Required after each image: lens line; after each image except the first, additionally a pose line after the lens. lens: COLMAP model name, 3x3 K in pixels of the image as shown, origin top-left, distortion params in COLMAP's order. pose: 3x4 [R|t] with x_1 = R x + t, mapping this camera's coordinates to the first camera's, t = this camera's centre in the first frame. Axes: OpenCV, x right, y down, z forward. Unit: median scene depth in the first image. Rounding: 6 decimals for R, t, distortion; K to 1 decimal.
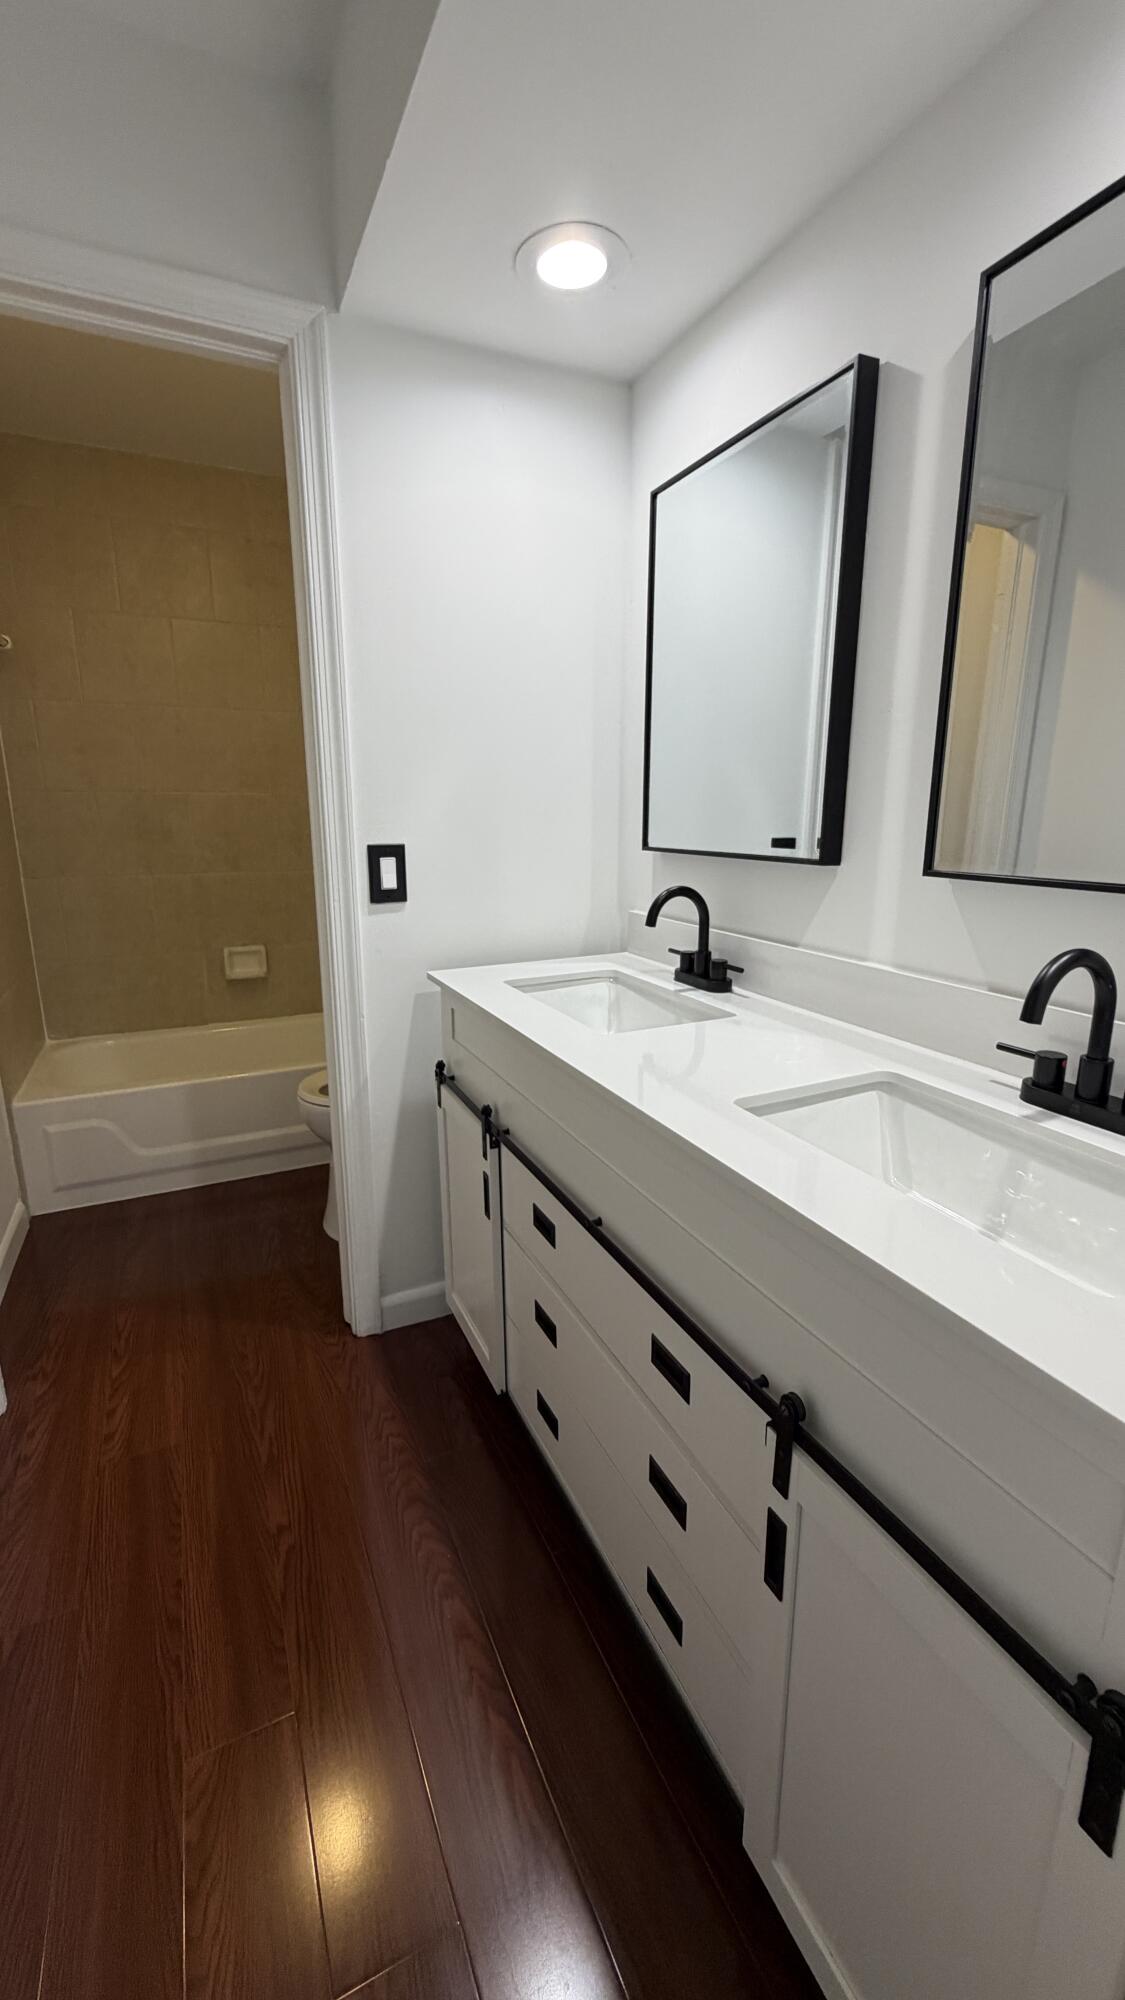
lens RADIAL K [[814.7, 0, 562.4], [0, 814.7, 995.4], [0, 0, 1]] dist [-0.000436, -0.000441]
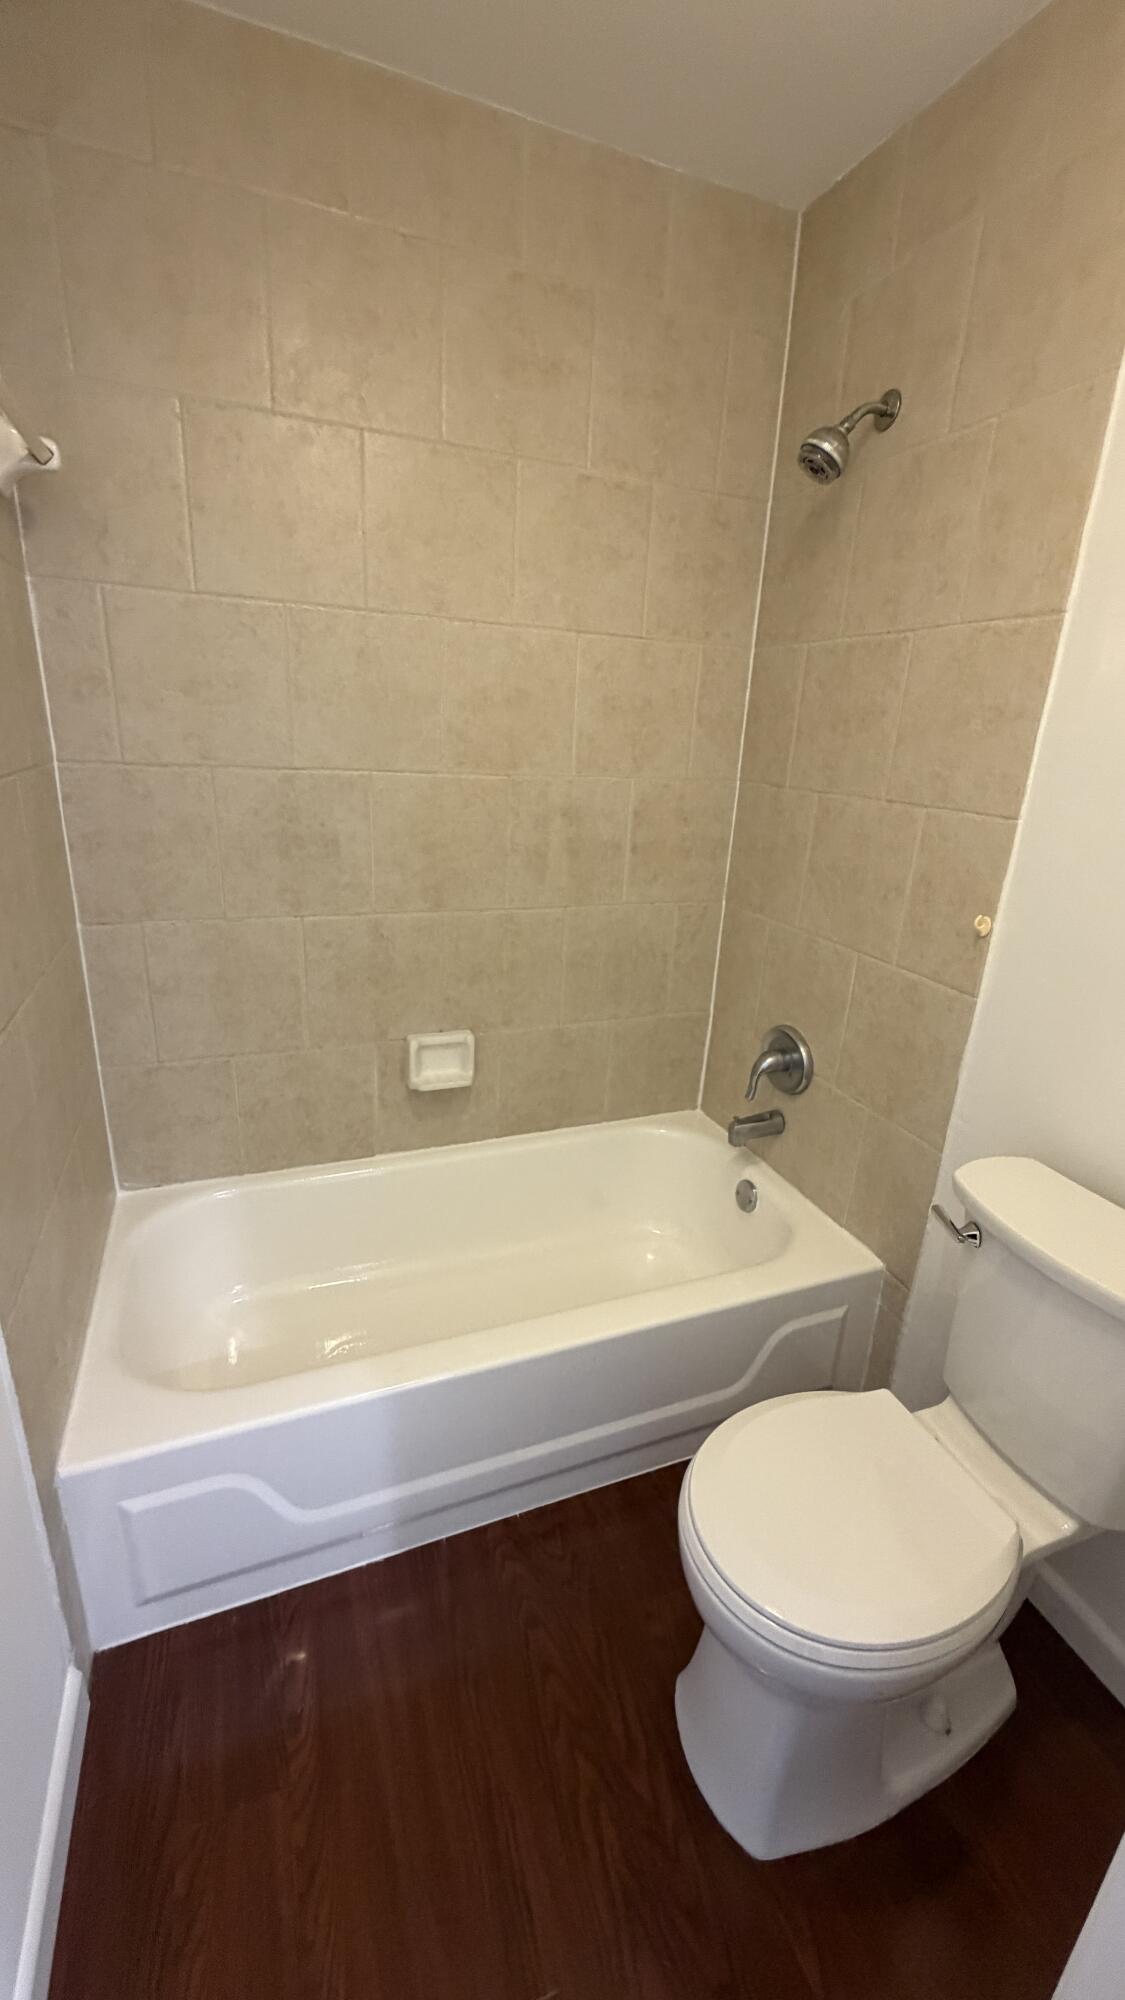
lens RADIAL K [[814.7, 0, 567.0], [0, 814.7, 1005.5], [0, 0, 1]] dist [-0.000436, -0.000441]
pose [[0.996812, 0.068040, -0.041666, -0.290683], [-0.063786, 0.993327, 0.096084, -0.152415], [0.047926, -0.093120, 0.994501, 0.437232]]
